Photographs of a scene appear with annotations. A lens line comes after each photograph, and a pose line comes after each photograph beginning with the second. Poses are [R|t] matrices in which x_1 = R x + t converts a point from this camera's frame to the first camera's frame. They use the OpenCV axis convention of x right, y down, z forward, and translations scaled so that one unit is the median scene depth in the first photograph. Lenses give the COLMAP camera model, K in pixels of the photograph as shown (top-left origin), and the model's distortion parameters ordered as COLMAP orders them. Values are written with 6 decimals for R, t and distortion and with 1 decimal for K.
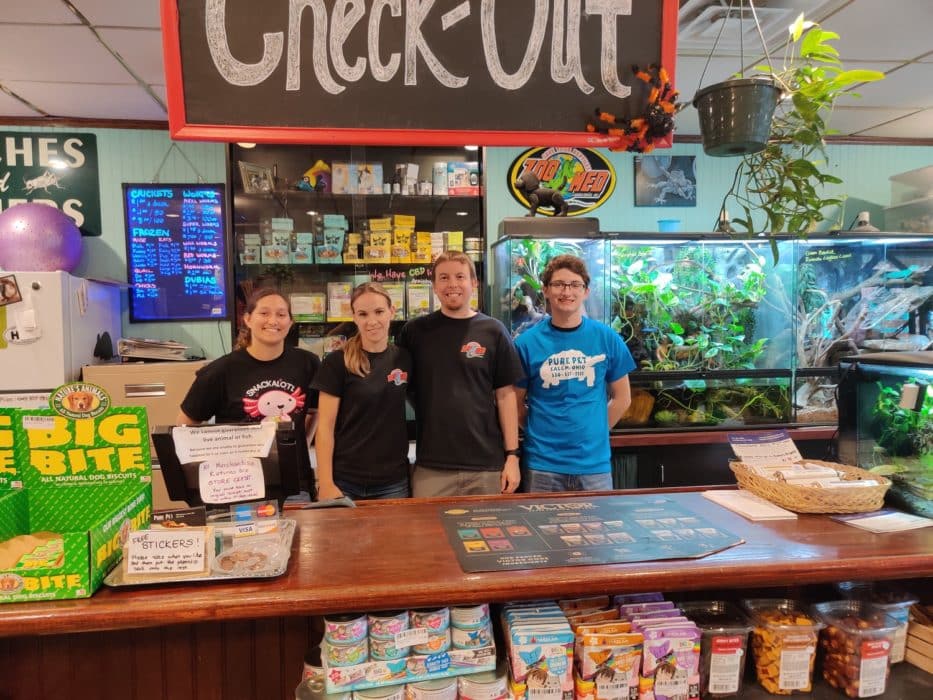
lens RADIAL K [[718.6, 0, 448.3], [0, 718.6, 364.0], [0, 0, 1]] dist [0.033963, -0.017199]
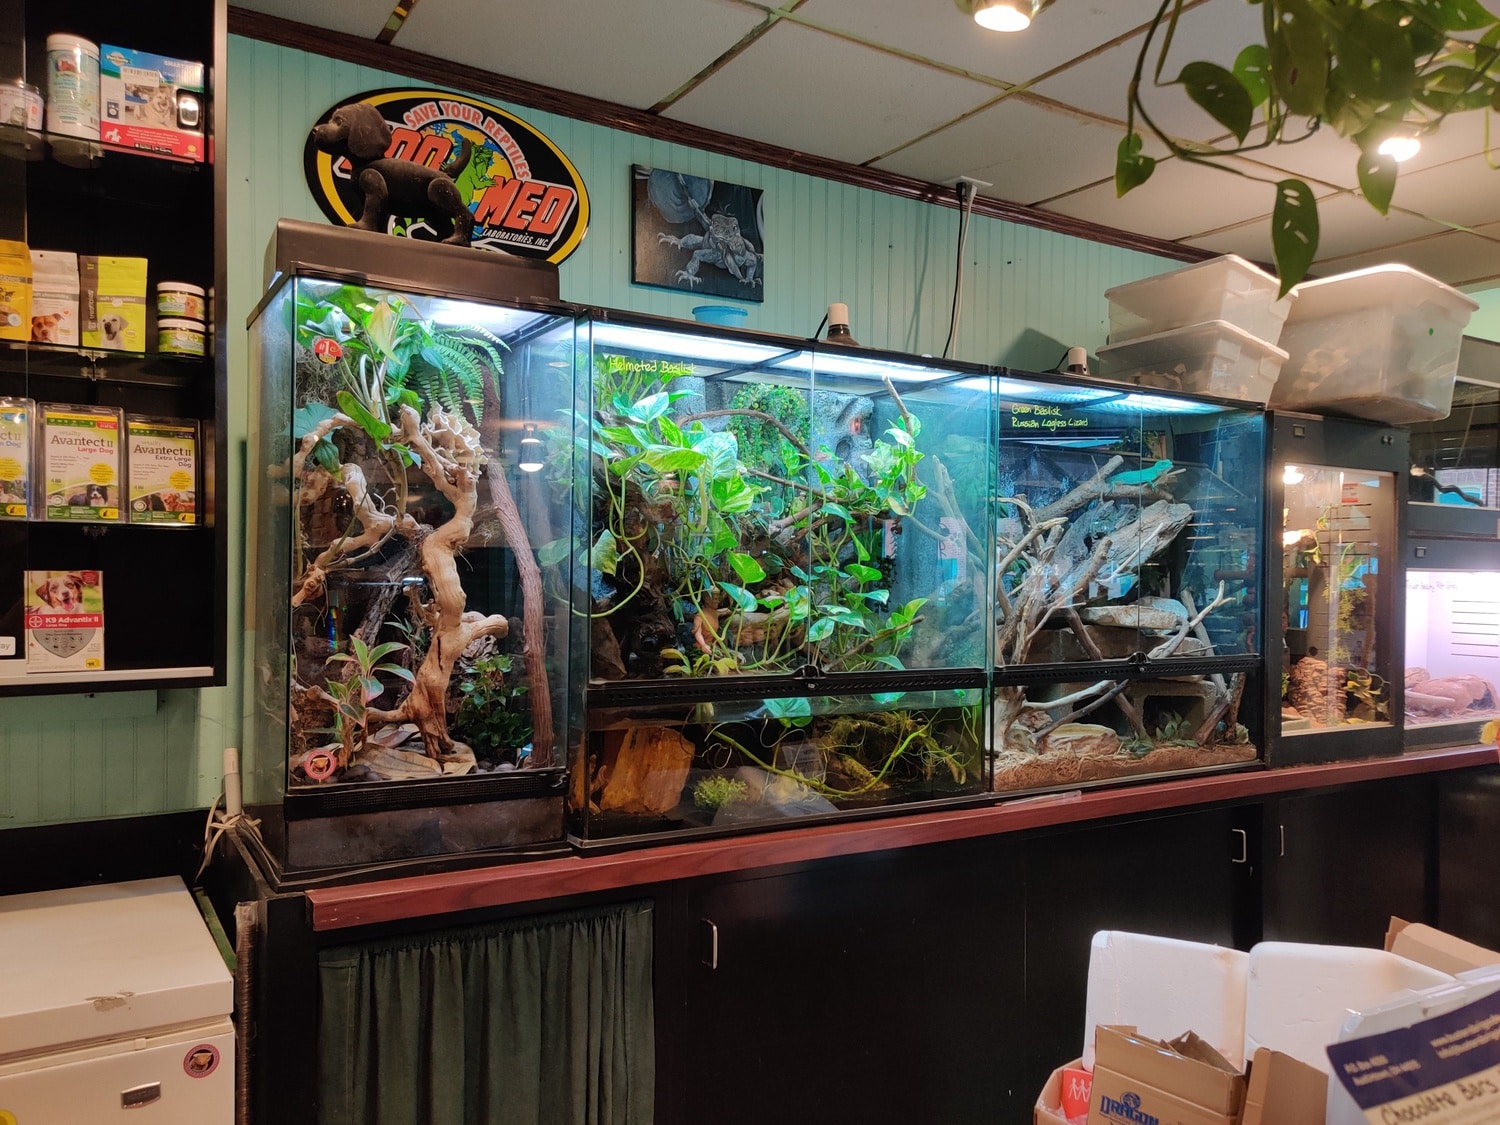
lens RADIAL K [[1155.3, 0, 755.4], [0, 1155.3, 574.8], [0, 0, 1]] dist [0.033963, -0.017199]
pose [[0.916152, 0.024419, 0.400086, 0.064375], [0.002581, 0.997762, -0.066808, -0.003215], [-0.400822, 0.062239, 0.914039, 0.404908]]
